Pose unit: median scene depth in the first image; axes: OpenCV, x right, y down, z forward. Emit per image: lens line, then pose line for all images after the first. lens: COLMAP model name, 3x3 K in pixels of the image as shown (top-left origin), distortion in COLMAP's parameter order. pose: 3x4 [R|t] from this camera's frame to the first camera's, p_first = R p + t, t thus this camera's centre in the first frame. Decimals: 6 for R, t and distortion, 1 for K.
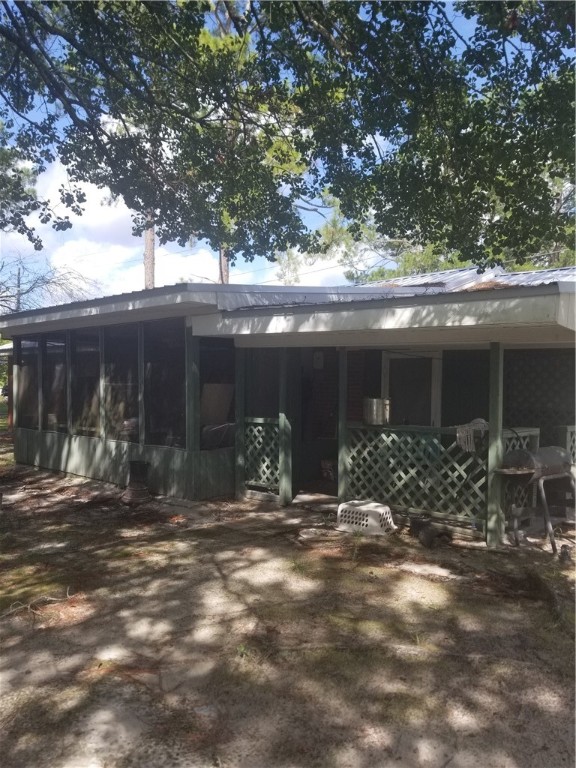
lens RADIAL K [[591.4, 0, 282.6], [0, 591.4, 397.9], [0, 0, 1]] dist [0.055070, -0.090923]
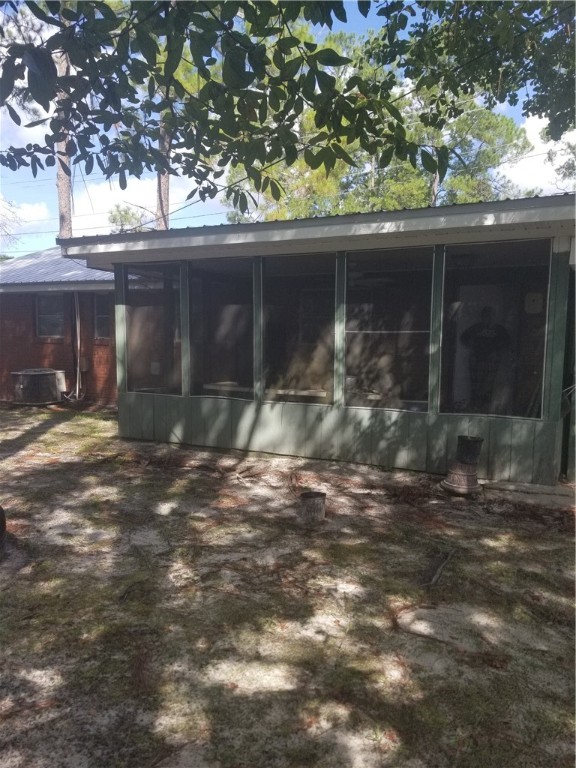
lens RADIAL K [[591.4, 0, 287.9], [0, 591.4, 386.4], [0, 0, 1]] dist [0.055070, -0.090923]
pose [[0.964456, -0.008467, 0.264108, -0.941159], [-0.005374, 0.998651, 0.051642, 0.013495], [-0.264189, -0.051226, 0.963110, 0.506690]]
